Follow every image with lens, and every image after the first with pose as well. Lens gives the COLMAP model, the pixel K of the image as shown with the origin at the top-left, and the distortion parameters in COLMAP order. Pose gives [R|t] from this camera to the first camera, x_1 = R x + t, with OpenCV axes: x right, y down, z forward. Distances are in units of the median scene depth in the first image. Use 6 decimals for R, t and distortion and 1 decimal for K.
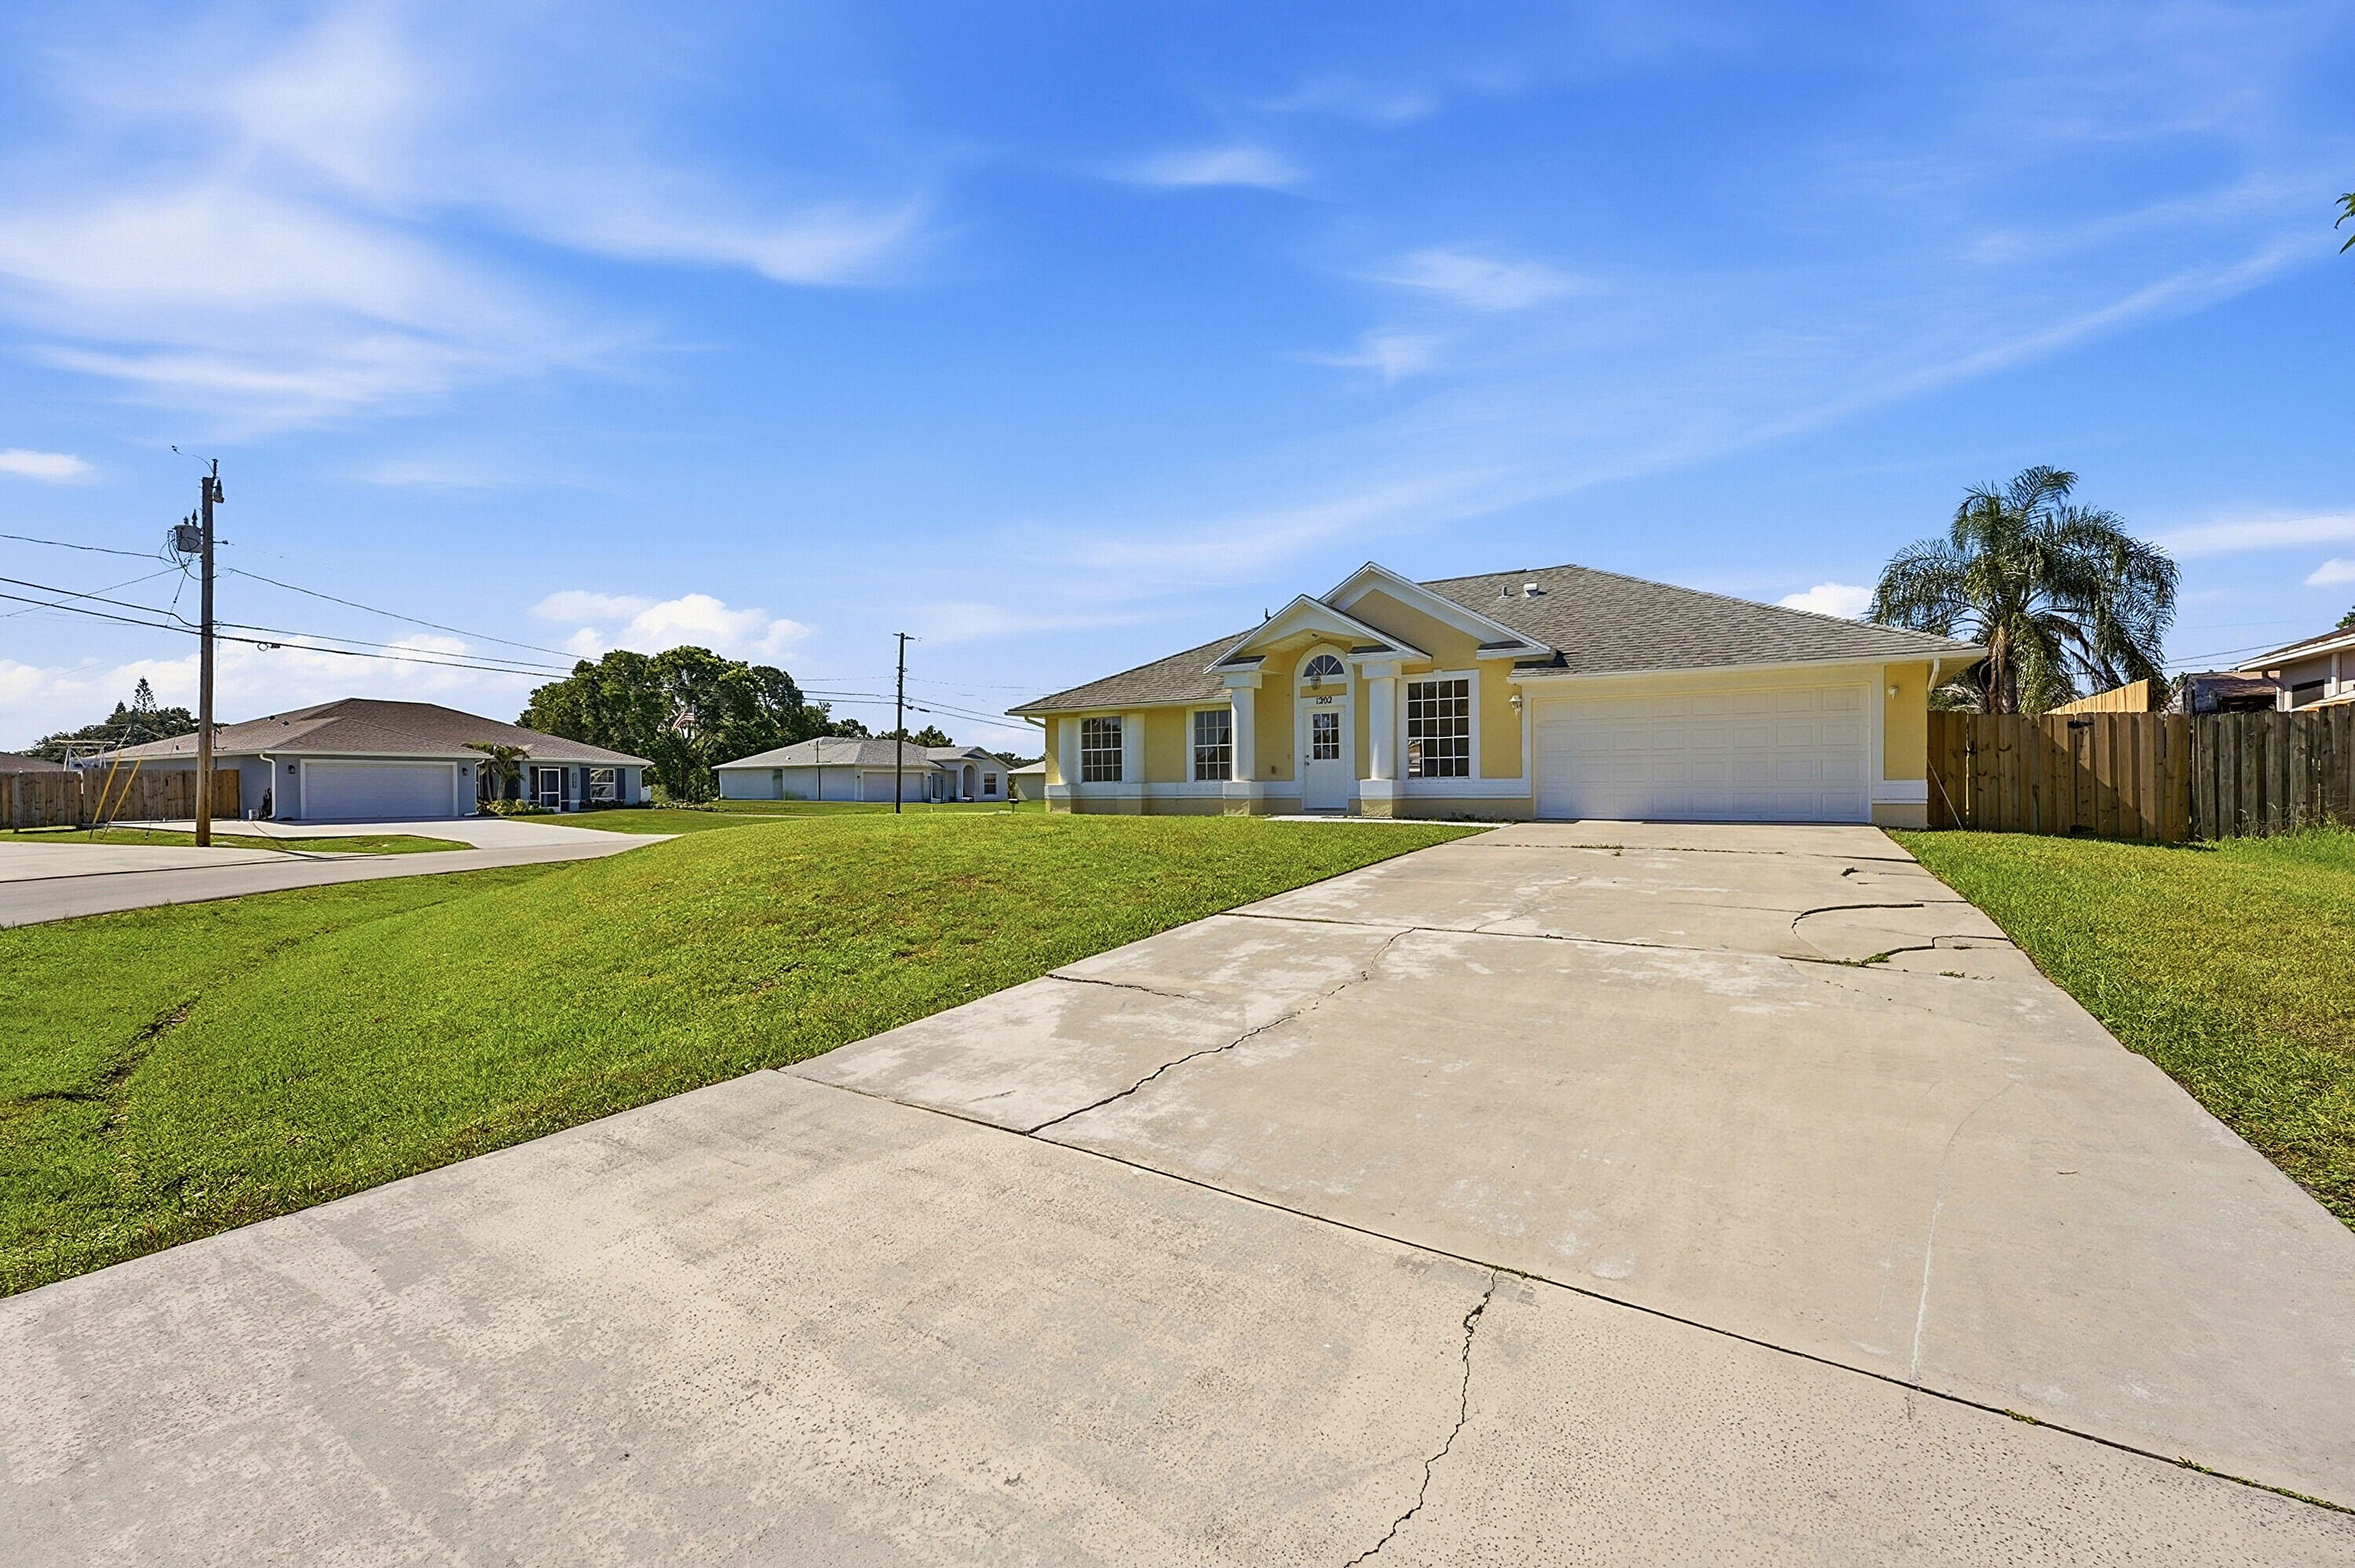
lens RADIAL K [[958.6, 0, 1178.3], [0, 958.6, 789.6], [0, 0, 1]] dist [-0.004423, 0.000304]
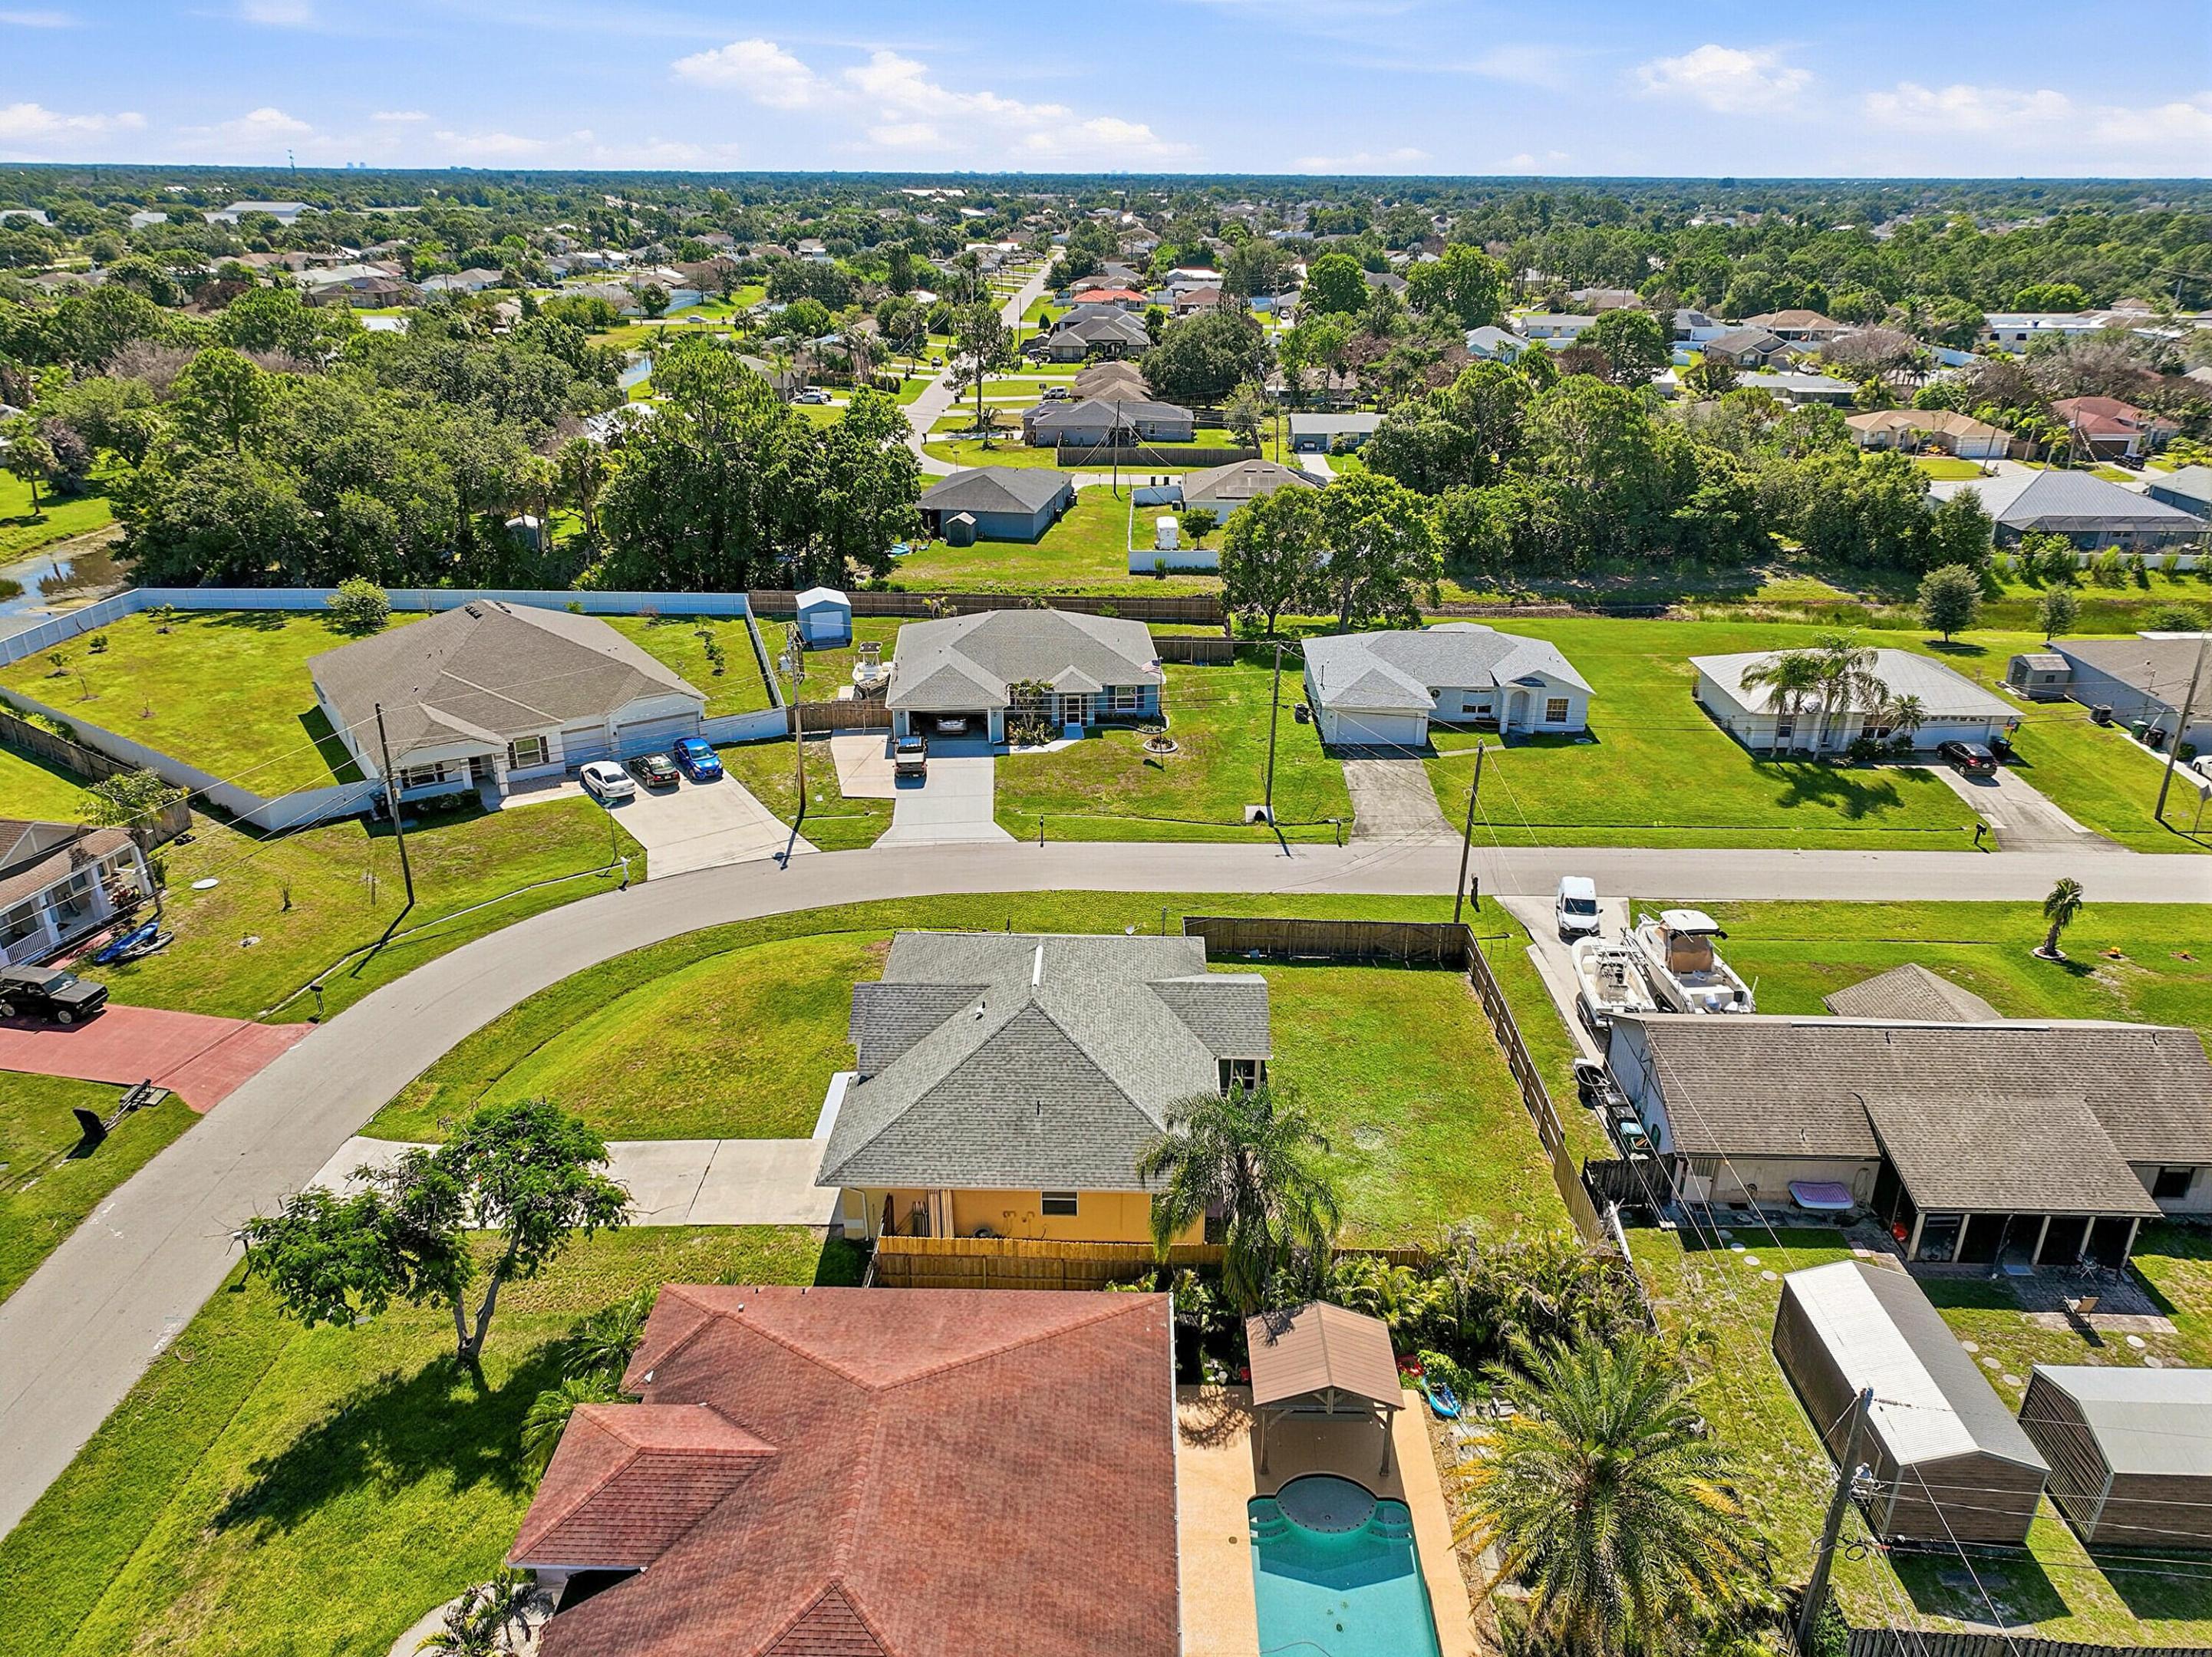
lens RADIAL K [[1556.4, 0, 1105.2], [0, 1556.4, 824.2], [0, 0, 1]] dist [0.001440, 0.013146]
pose [[0.510830, 0.342086, -0.788689, 2.705950], [-0.008737, 0.919438, 0.393138, -1.703223], [0.859637, -0.193936, 0.472666, -0.014005]]
